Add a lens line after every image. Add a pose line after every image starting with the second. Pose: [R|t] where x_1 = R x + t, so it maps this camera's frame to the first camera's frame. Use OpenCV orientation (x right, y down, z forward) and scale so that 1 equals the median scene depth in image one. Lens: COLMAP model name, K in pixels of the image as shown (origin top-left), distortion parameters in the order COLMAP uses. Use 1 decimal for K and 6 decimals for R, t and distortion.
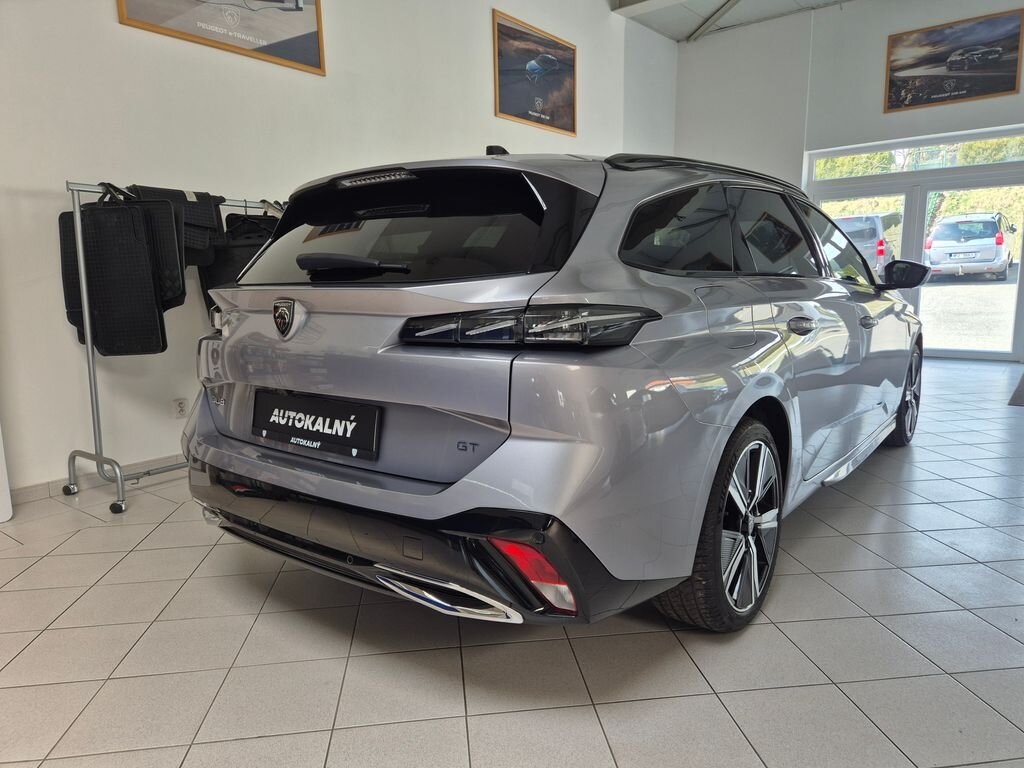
lens RADIAL K [[713.3, 0, 506.4], [0, 713.3, 387.9], [0, 0, 1]] dist [0.087741, -0.090329]
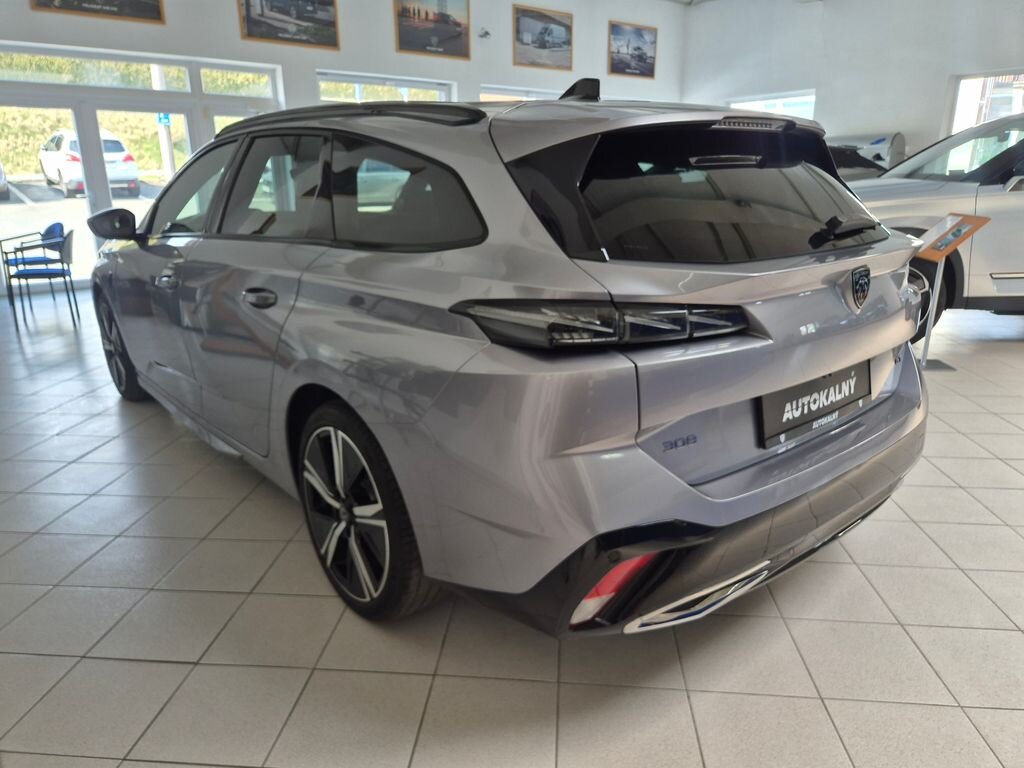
lens RADIAL K [[713.3, 0, 506.4], [0, 713.3, 387.9], [0, 0, 1]] dist [0.087741, -0.090329]
pose [[0.213614, -0.278057, 0.936511, -1.207658], [0.167221, 0.954897, 0.245373, -0.257594], [-0.962500, 0.104189, 0.250477, 1.132328]]
